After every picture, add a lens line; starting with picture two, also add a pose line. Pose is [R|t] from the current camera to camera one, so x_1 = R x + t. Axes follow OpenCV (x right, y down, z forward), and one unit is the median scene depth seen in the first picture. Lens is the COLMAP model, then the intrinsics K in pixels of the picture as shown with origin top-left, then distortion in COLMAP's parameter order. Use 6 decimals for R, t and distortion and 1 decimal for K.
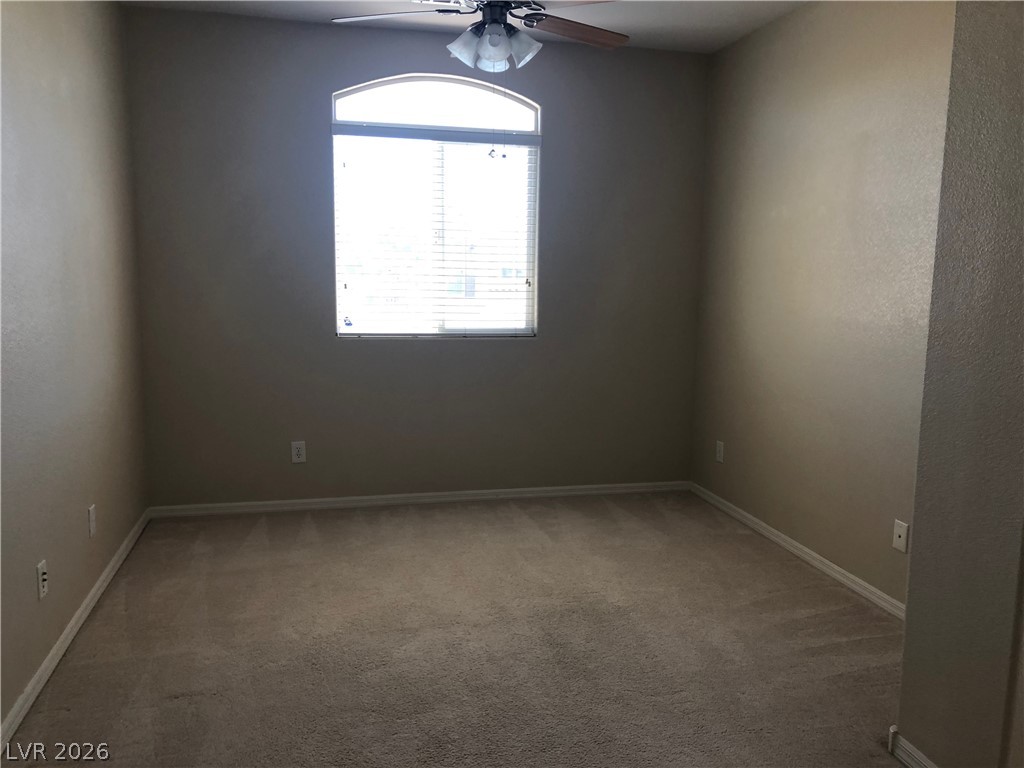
lens RADIAL K [[853.6, 0, 514.7], [0, 853.6, 373.0], [0, 0, 1]] dist [0.078690, -0.086328]
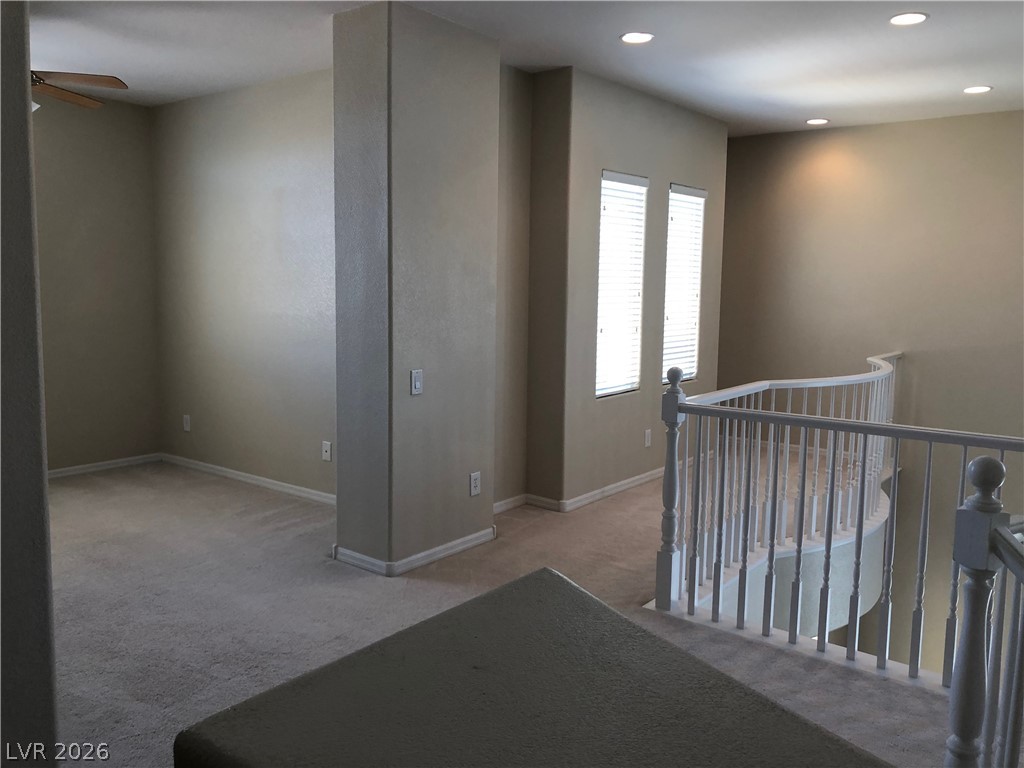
lens RADIAL K [[853.6, 0, 514.7], [0, 853.6, 373.0], [0, 0, 1]] dist [0.078690, -0.086328]
pose [[0.783623, -0.076153, 0.616552, -0.236842], [0.078826, 0.996625, 0.022912, 0.041324], [-0.616216, 0.030646, 0.786981, -0.440327]]
